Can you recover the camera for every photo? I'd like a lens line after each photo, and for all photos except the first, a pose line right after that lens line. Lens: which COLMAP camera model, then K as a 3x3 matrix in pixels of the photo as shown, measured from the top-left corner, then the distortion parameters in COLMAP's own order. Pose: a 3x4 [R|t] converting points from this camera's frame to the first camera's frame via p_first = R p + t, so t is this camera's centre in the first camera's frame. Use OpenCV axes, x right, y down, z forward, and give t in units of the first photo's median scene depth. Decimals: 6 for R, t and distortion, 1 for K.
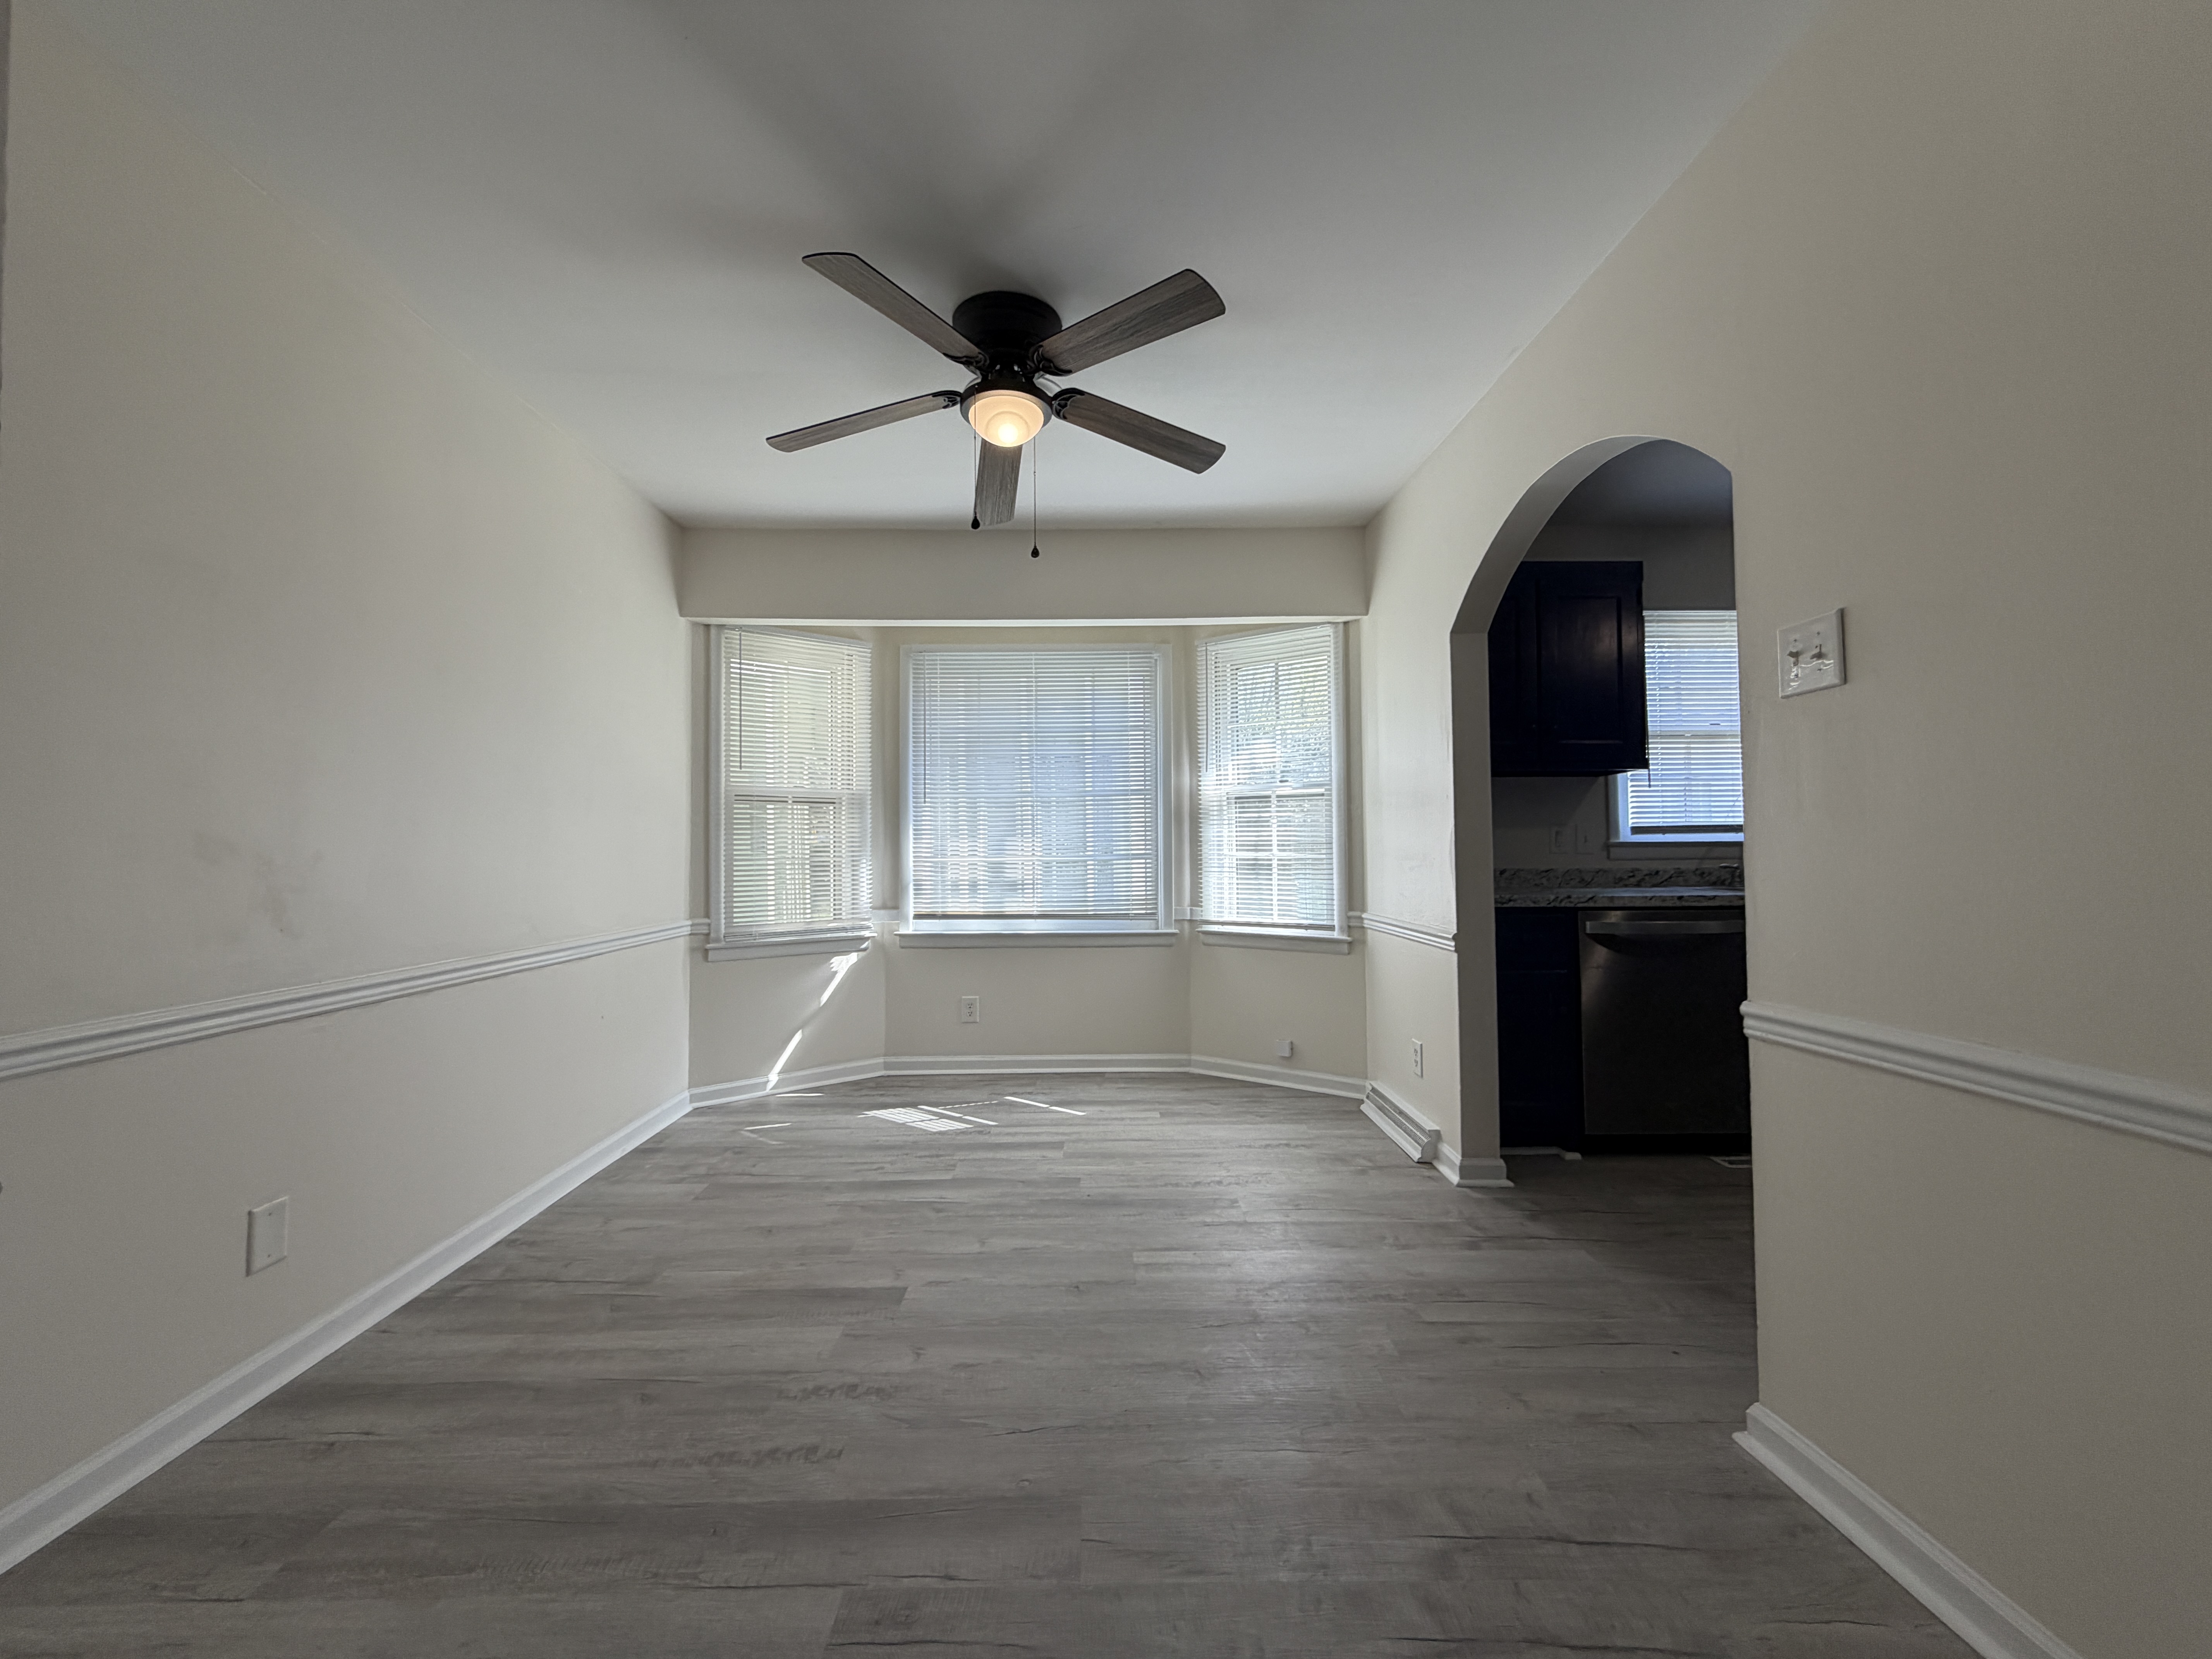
lens RADIAL K [[880.5, 0, 1101.4], [0, 880.5, 833.5], [0, 0, 1]] dist [0.000698, 0.000280]
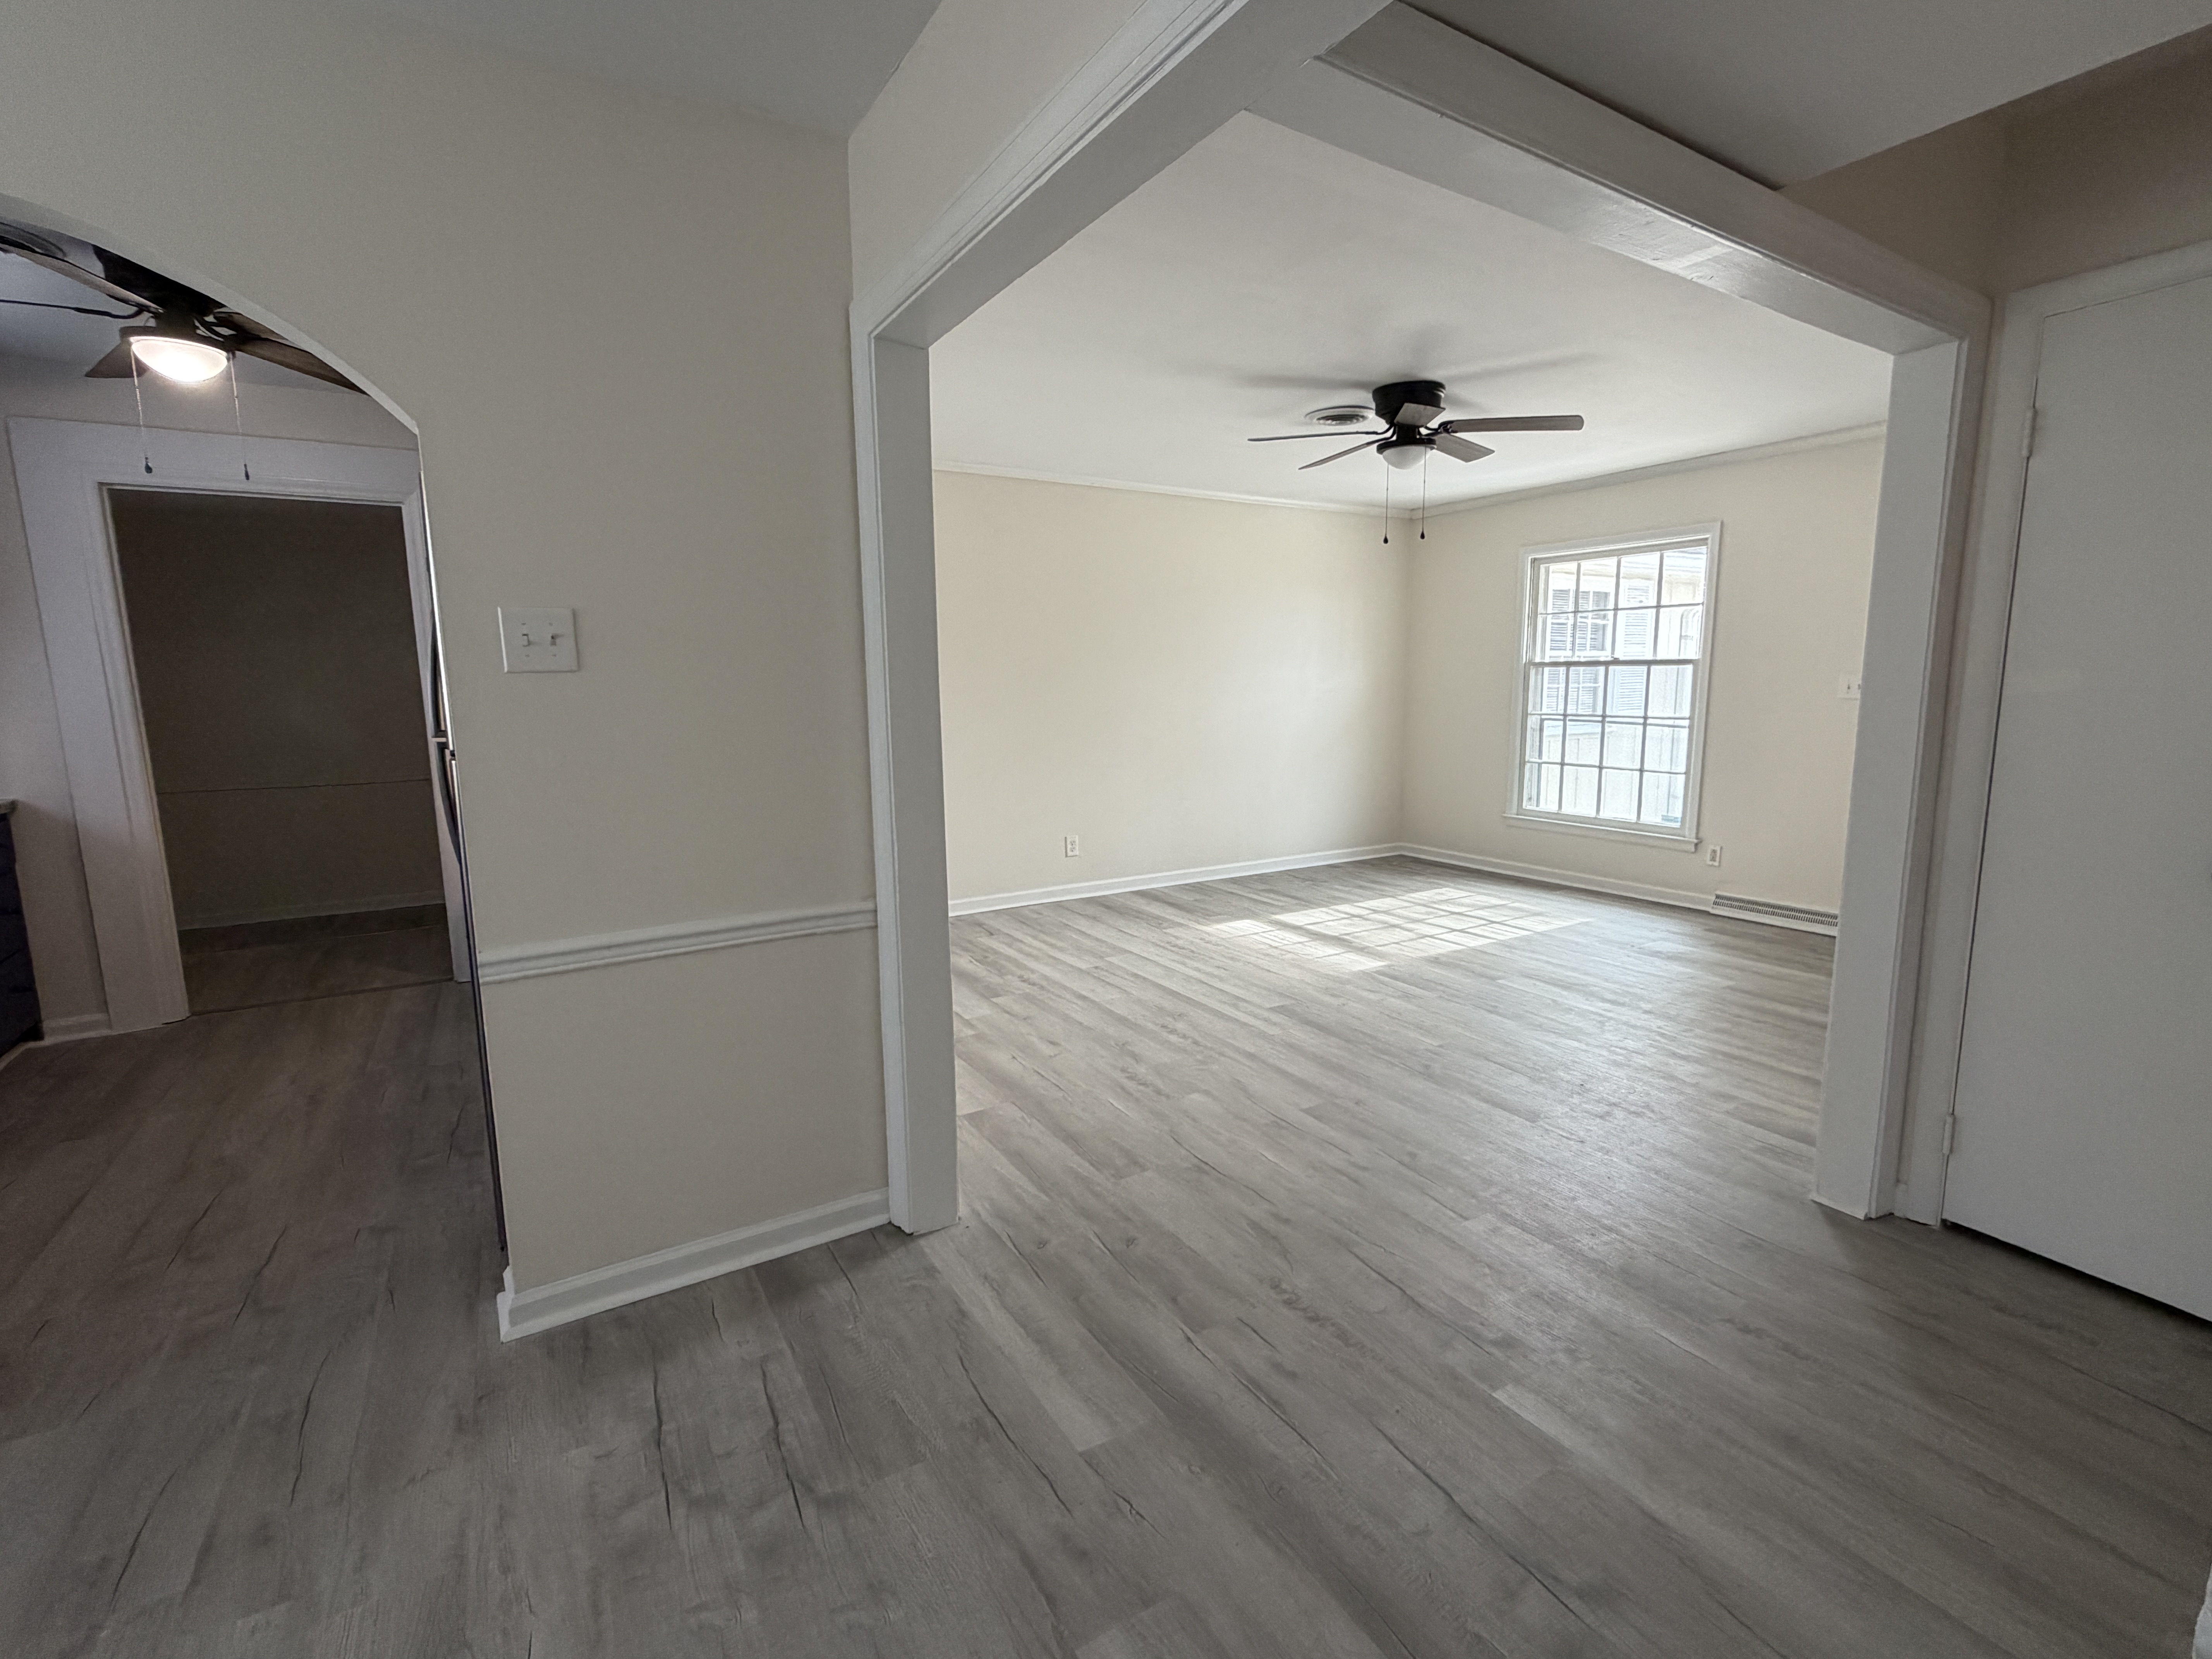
lens RADIAL K [[1002.2, 0, 1110.0], [0, 1002.2, 825.1], [0, 0, 1]] dist [0.003698, 0.000473]
pose [[-0.502470, -0.114833, 0.856935, -0.250433], [-0.005004, 0.991510, 0.129933, -0.046778], [-0.864580, 0.060999, -0.498779, 0.348540]]
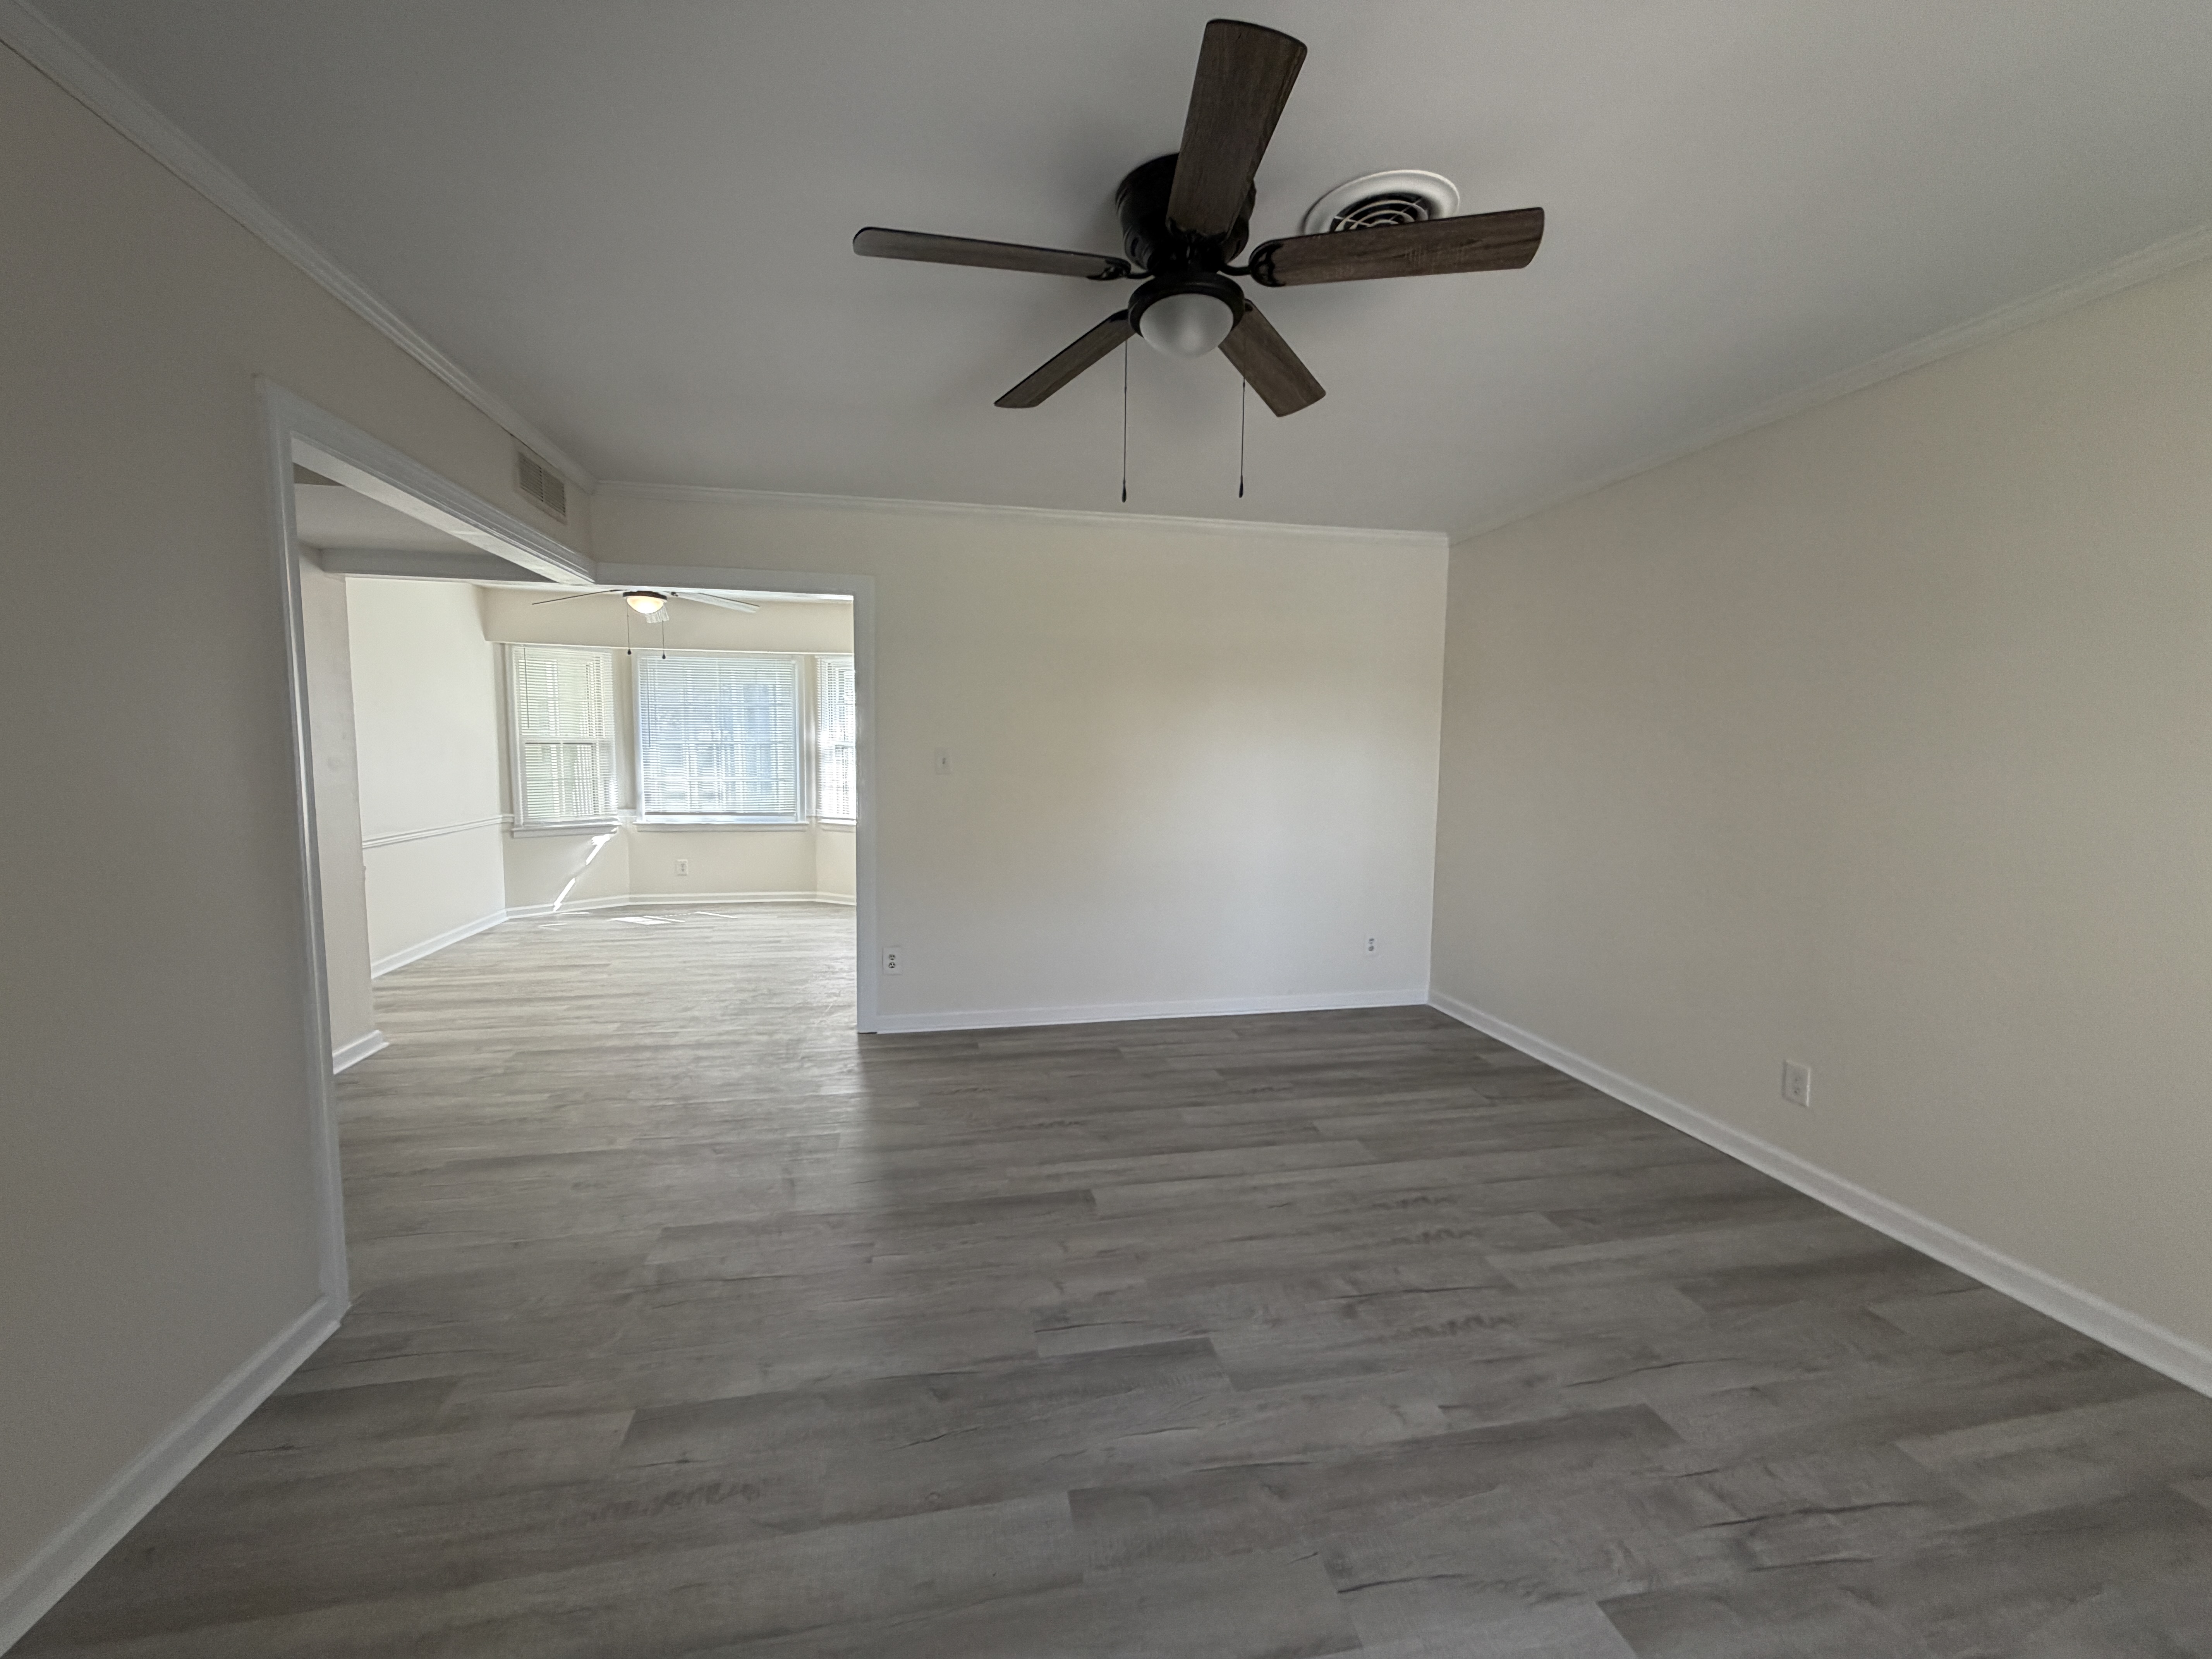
lens RADIAL K [[880.5, 0, 1105.8], [0, 880.5, 828.2], [0, 0, 1]] dist [0.000698, 0.000280]
pose [[0.983663, 0.002781, 0.179998, 0.360101], [-0.022519, 0.993927, 0.107708, -0.081664], [-0.178605, -0.110002, 0.977752, -0.836511]]
